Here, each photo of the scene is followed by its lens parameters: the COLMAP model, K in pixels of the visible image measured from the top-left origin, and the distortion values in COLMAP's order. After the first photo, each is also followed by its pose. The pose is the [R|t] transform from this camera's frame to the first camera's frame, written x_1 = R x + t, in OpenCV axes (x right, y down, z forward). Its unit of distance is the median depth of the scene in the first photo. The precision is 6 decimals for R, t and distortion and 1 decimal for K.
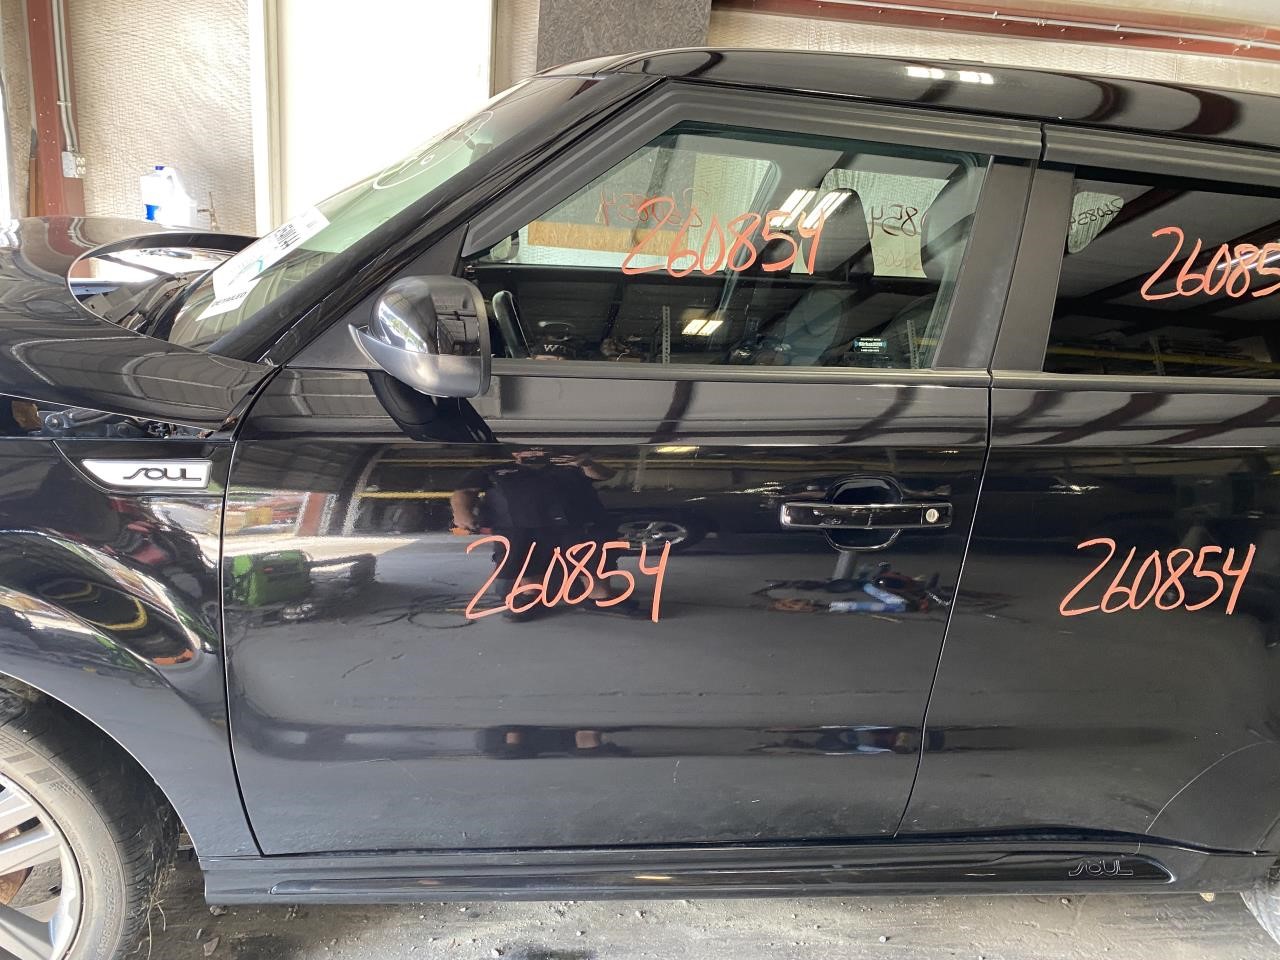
lens RADIAL K [[1000.7, 0, 640.2], [0, 1000.7, 403.0], [0, 0, 1]] dist [0.007207, 0.002824]
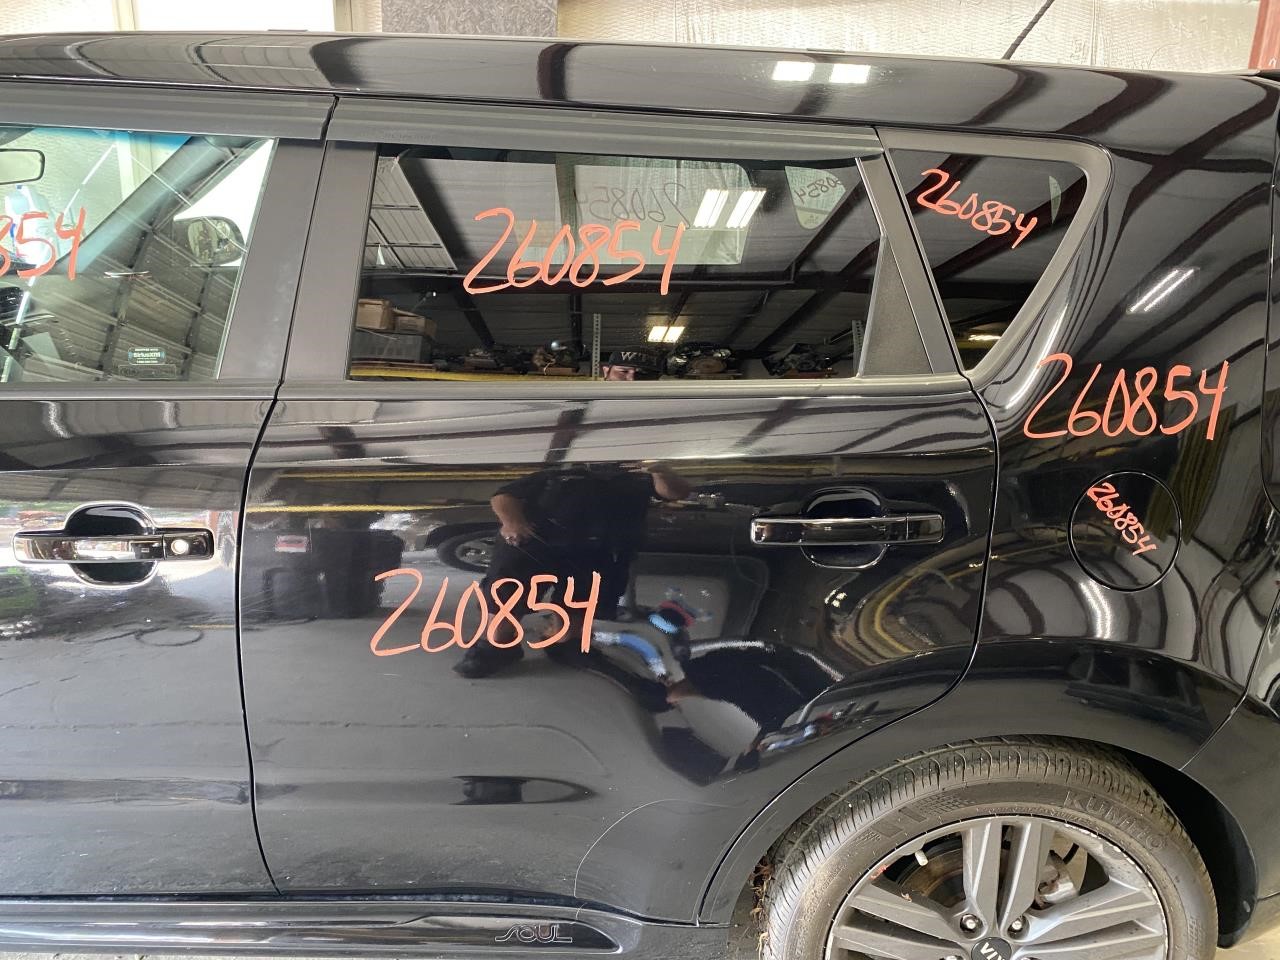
lens RADIAL K [[969.3, 0, 640.0], [0, 969.3, 420.1], [0, 0, 1]] dist [0.108270, -0.246609]
pose [[0.991569, -0.024699, -0.127201, 0.750039], [0.026058, 0.999620, 0.009028, 0.003313], [0.126930, -0.012267, 0.991836, 0.175239]]
